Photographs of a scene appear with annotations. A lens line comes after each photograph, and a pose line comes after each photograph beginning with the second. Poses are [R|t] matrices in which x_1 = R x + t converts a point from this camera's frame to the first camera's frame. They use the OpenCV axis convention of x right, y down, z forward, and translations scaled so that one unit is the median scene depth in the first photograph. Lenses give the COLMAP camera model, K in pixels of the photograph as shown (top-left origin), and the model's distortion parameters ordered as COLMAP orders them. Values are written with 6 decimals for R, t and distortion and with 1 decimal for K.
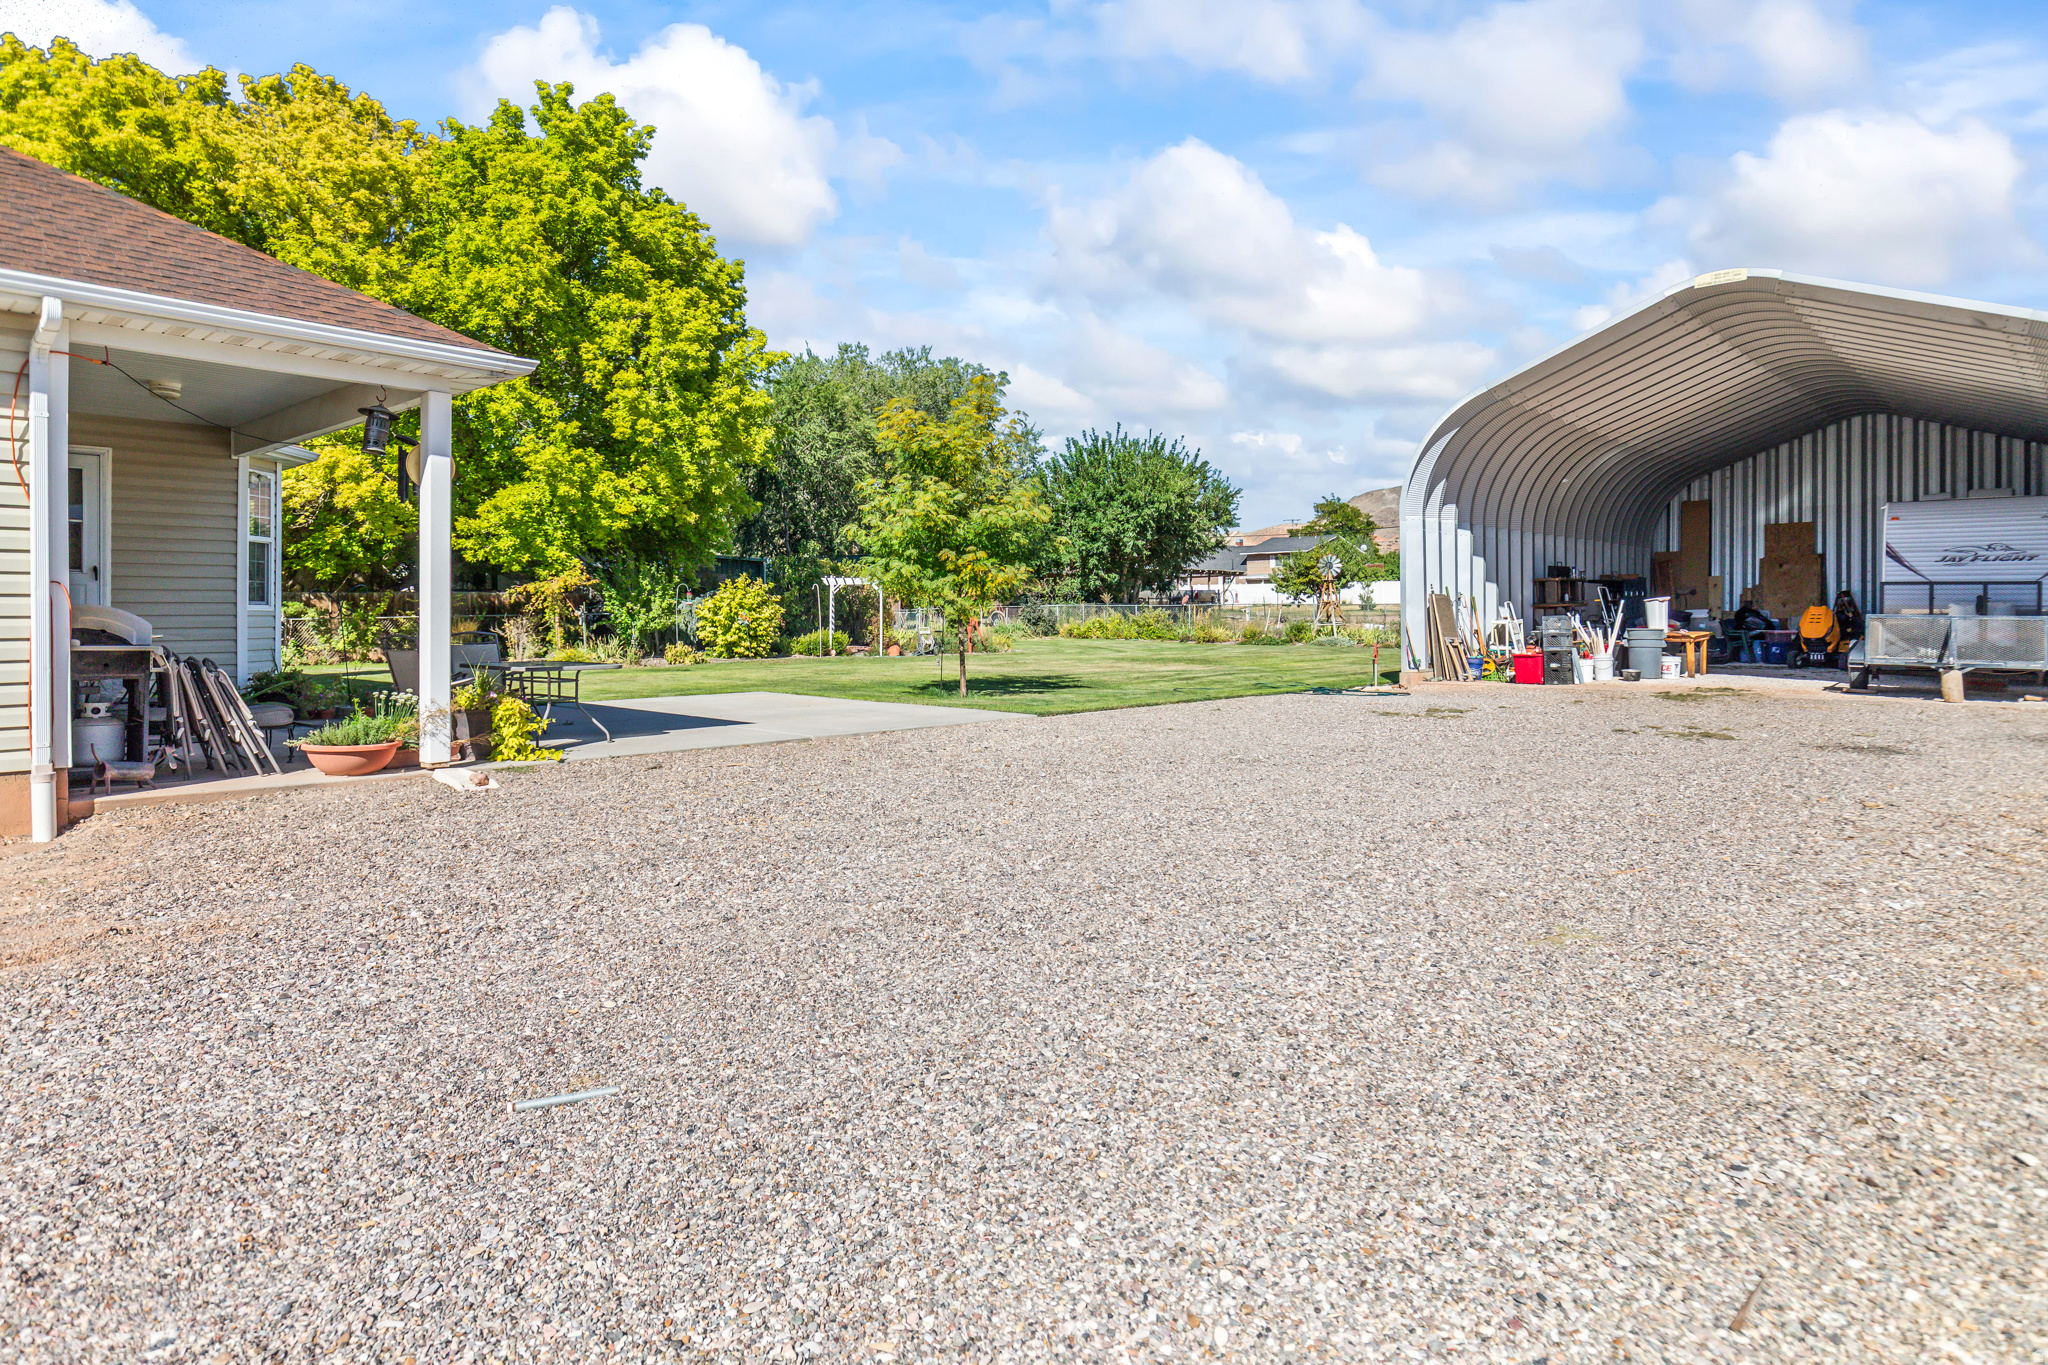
lens RADIAL K [[1167.5, 0, 1013.2], [0, 1167.5, 626.9], [0, 0, 1]] dist [0.016594, 0.001905]
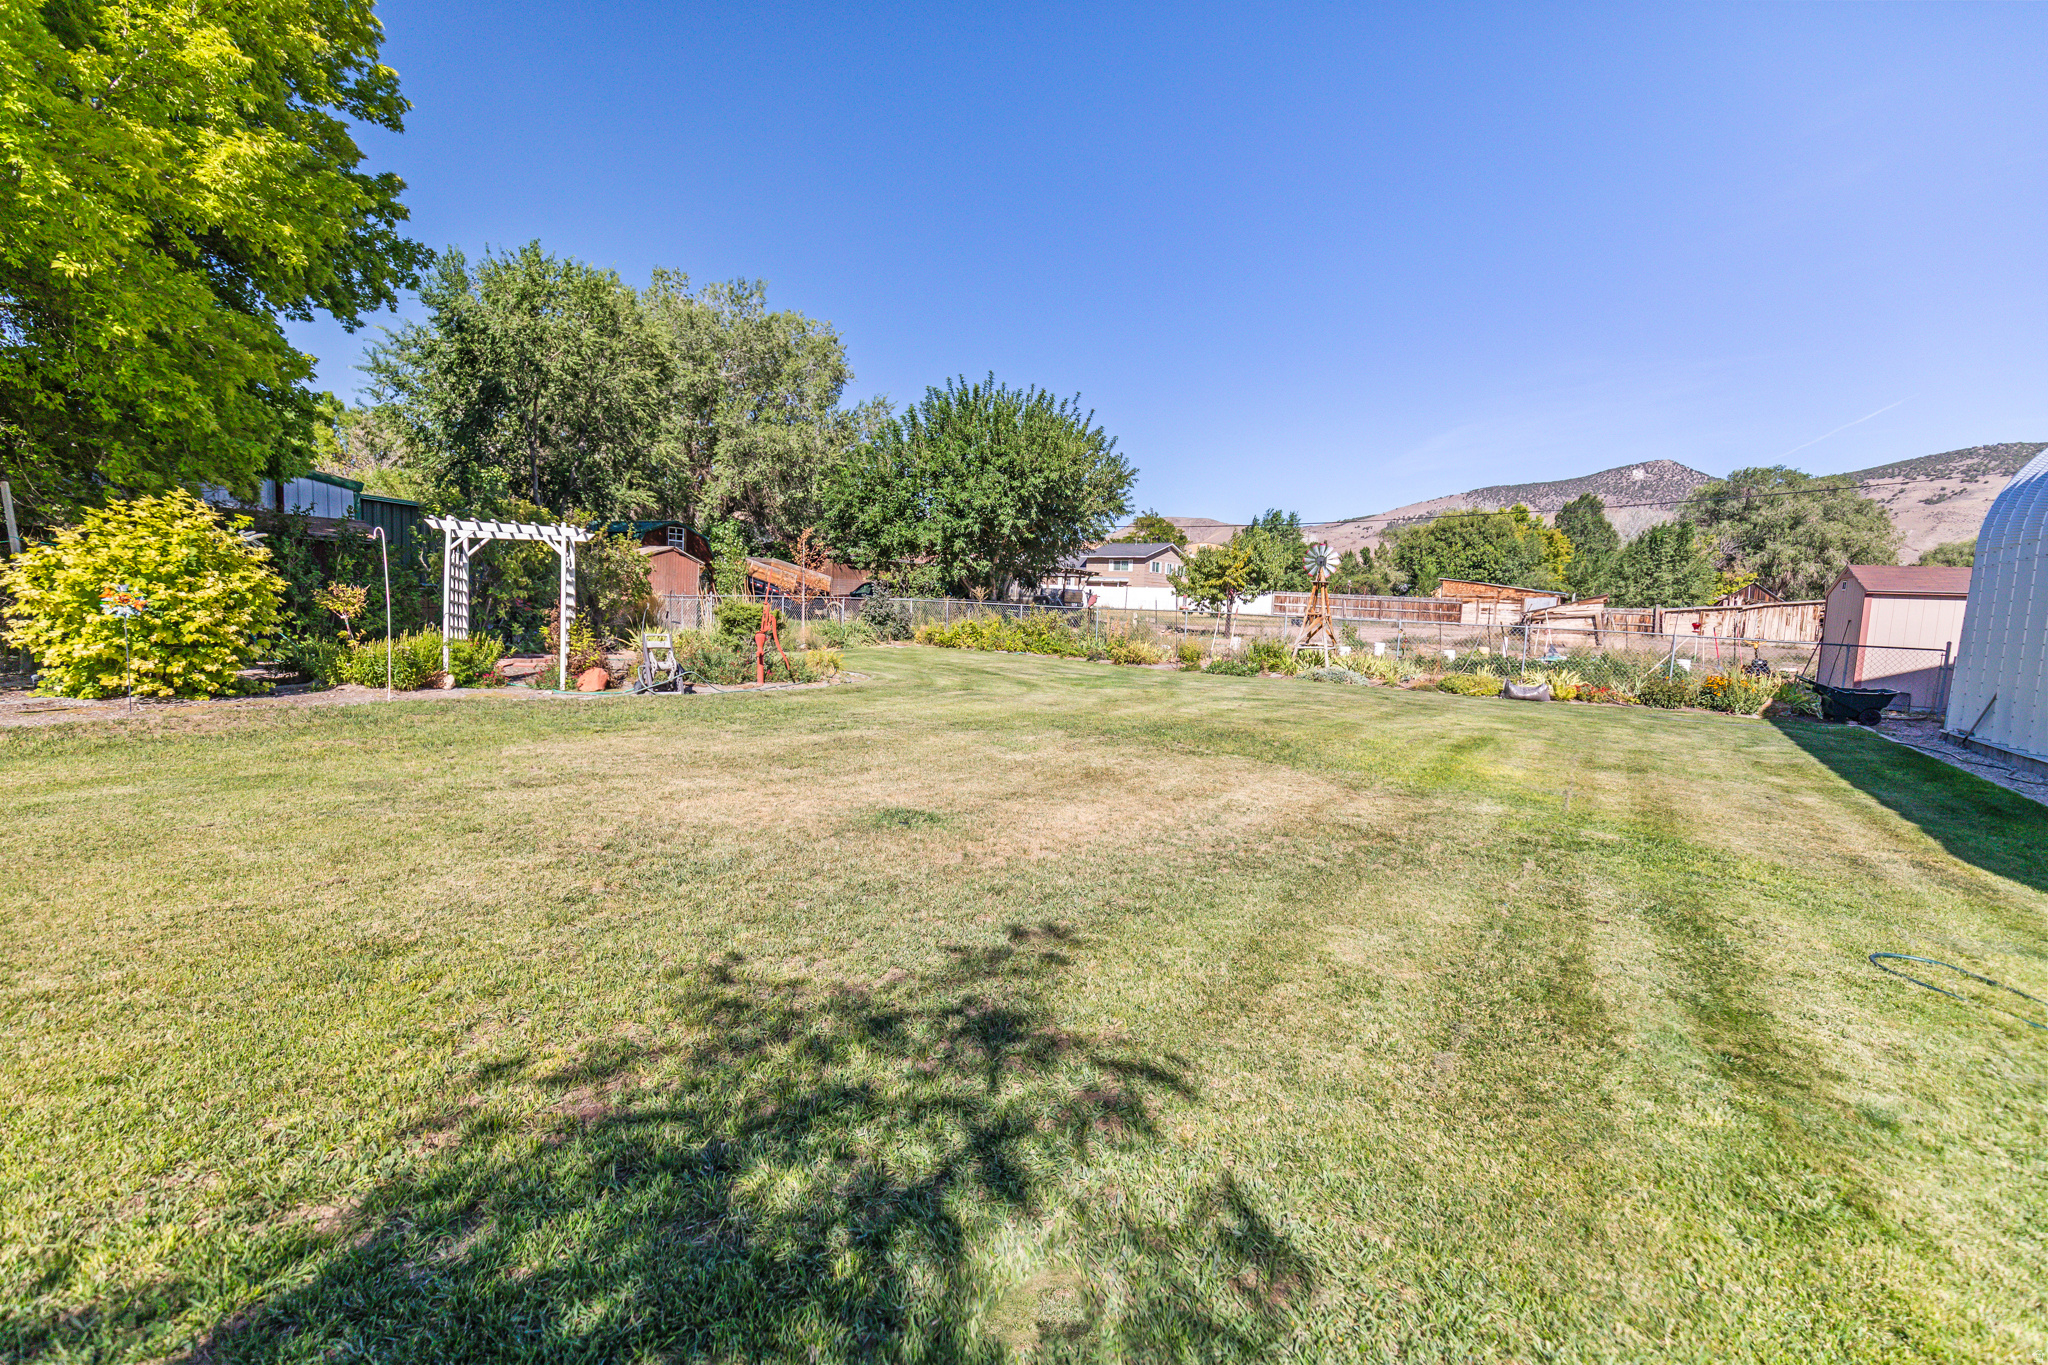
lens RADIAL K [[920.2, 0, 1013.1], [0, 920.2, 695.5], [0, 0, 1]] dist [0.003005, -0.000501]
pose [[0.984521, 0.029271, 0.172807, 0.001871], [-0.043887, 0.995717, 0.081375, -0.008255], [-0.169685, -0.087699, 0.981588, 0.421546]]
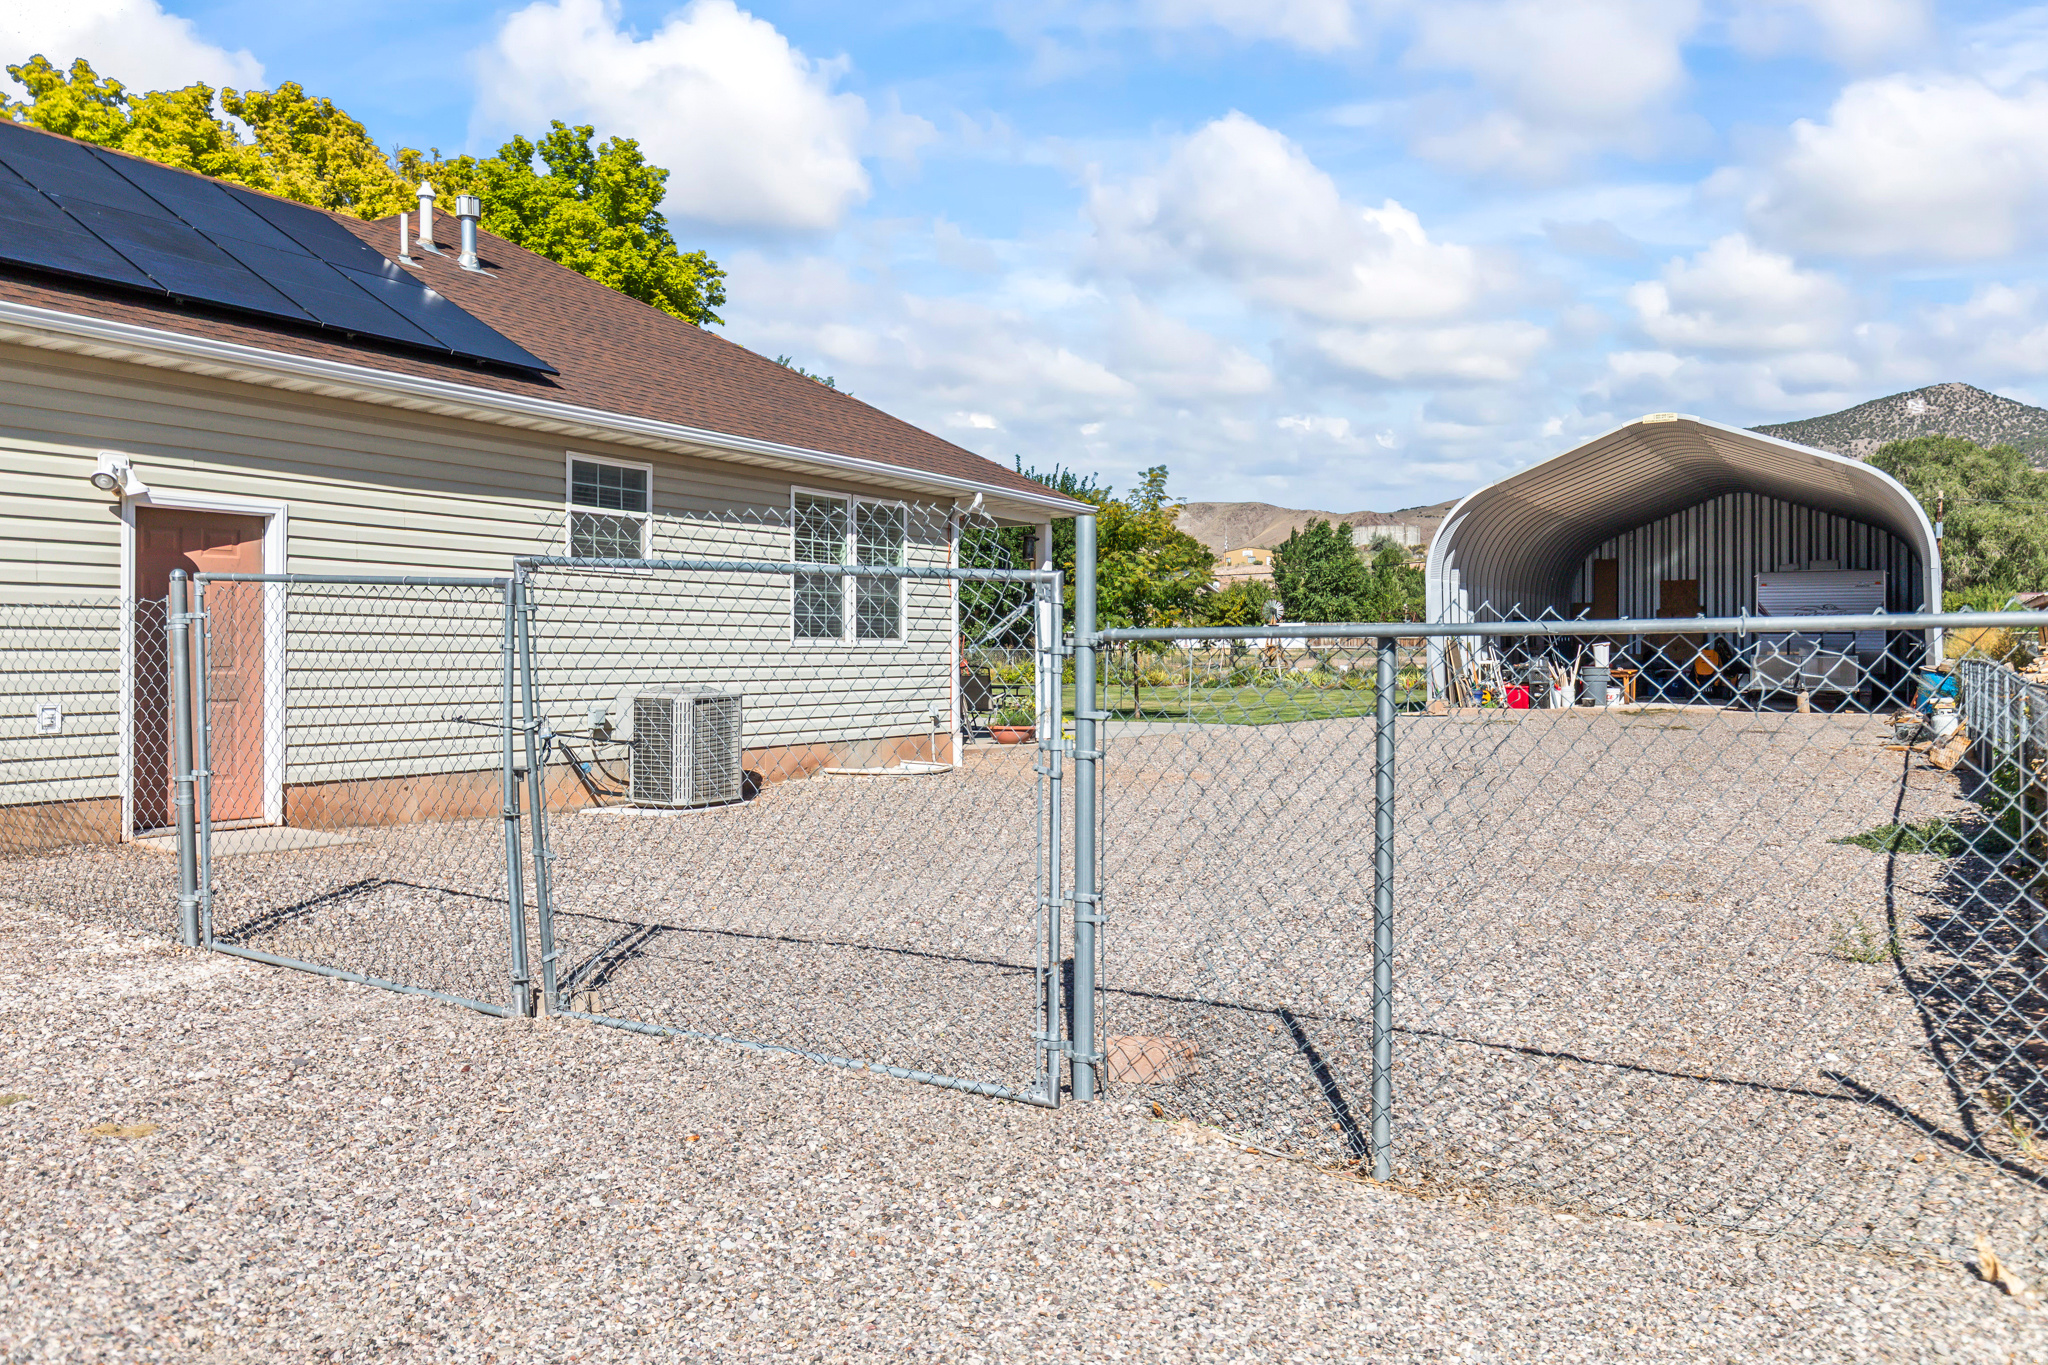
lens RADIAL K [[1541.1, 0, 1021.8], [0, 1541.1, 676.3], [0, 0, 1]] dist [0.027860, -0.007133]
pose [[0.977191, -0.003586, 0.212331, -0.201688], [0.003920, 0.999992, -0.001150, 0.005085], [-0.212325, 0.001956, 0.977197, -0.242954]]
